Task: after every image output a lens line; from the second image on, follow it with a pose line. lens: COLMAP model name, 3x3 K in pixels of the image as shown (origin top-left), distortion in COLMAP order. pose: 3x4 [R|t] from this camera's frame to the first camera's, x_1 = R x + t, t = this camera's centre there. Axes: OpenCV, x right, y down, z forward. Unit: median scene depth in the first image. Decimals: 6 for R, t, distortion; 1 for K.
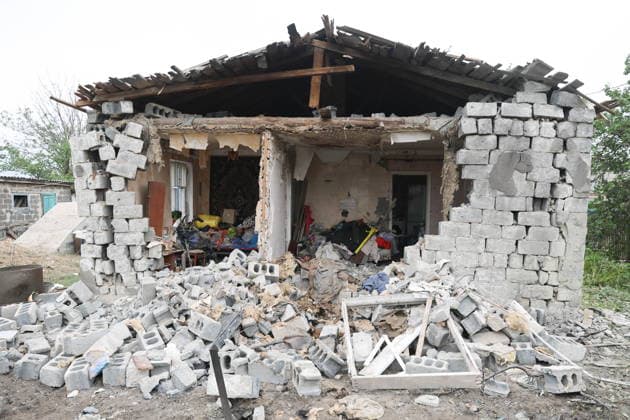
lens RADIAL K [[445.8, 0, 315.0], [0, 445.8, 210.0], [0, 0, 1]] dist [-0.051862, 0.004391]
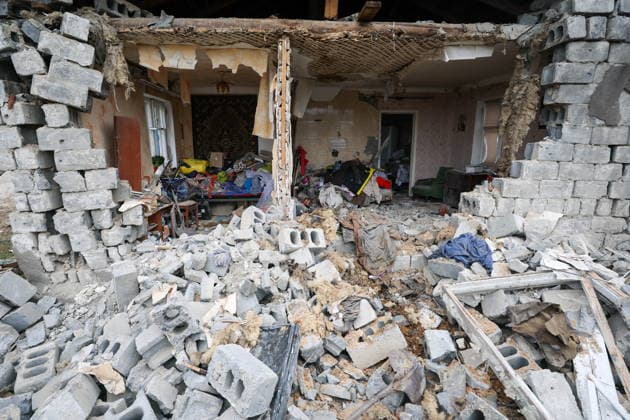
lens RADIAL K [[306.3, 0, 304.7], [0, 306.3, 197.6], [0, 0, 1]] dist [-0.020776, 0.000940]
pose [[0.988302, -0.048253, 0.144675, -0.165121], [0.026170, 0.988214, 0.150823, 0.000184], [-0.150248, -0.145273, 0.977917, 0.507192]]
